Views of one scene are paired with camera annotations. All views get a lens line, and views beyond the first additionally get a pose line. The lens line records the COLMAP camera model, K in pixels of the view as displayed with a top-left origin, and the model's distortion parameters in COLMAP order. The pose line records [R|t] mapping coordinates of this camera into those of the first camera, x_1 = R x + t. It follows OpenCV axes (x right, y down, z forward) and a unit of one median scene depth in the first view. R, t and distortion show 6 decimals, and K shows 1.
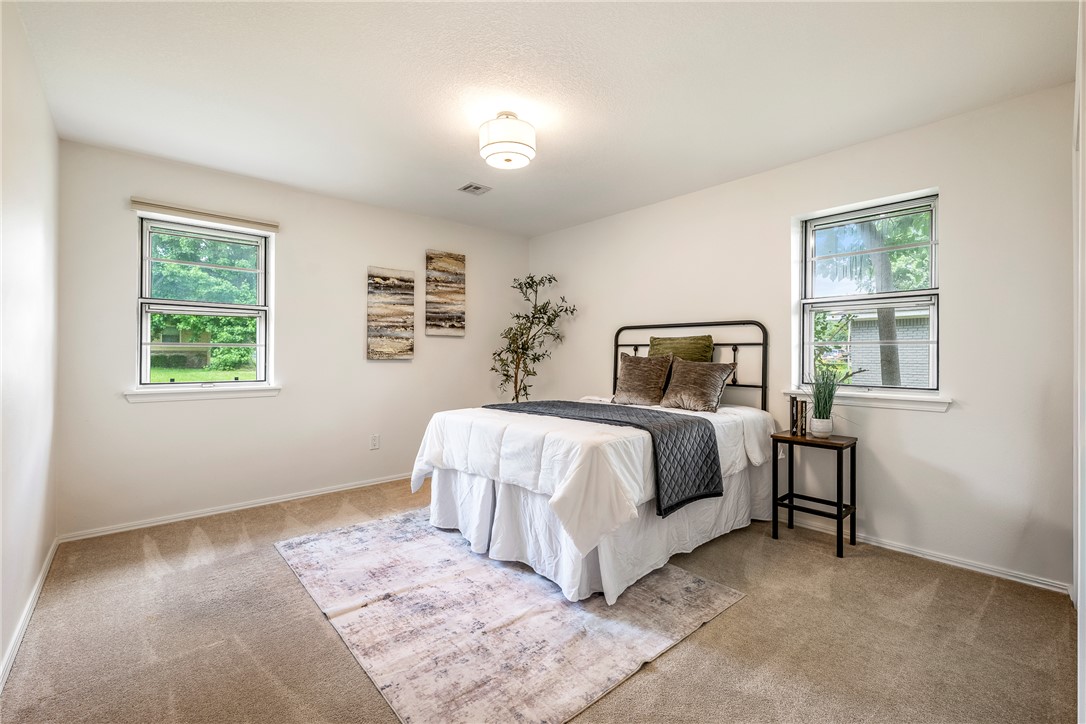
lens RADIAL K [[479.2, 0, 541.9], [0, 479.2, 353.4], [0, 0, 1]] dist [0.000908, -0.000610]
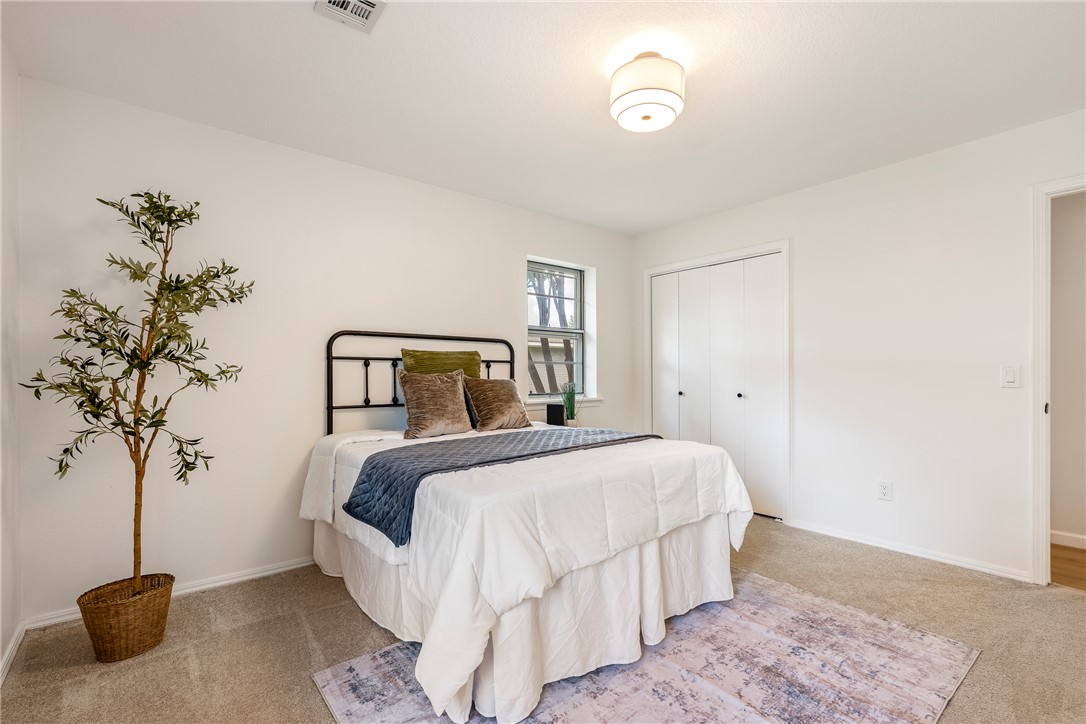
lens RADIAL K [[496.7, 0, 547.8], [0, 496.7, 365.5], [0, 0, 1]] dist [0.002315, 0.000279]
pose [[0.007100, 0.008196, 0.999941, -0.685041], [-0.004133, 0.999958, -0.008167, -0.001542], [-0.999966, -0.004074, 0.007133, 0.896519]]
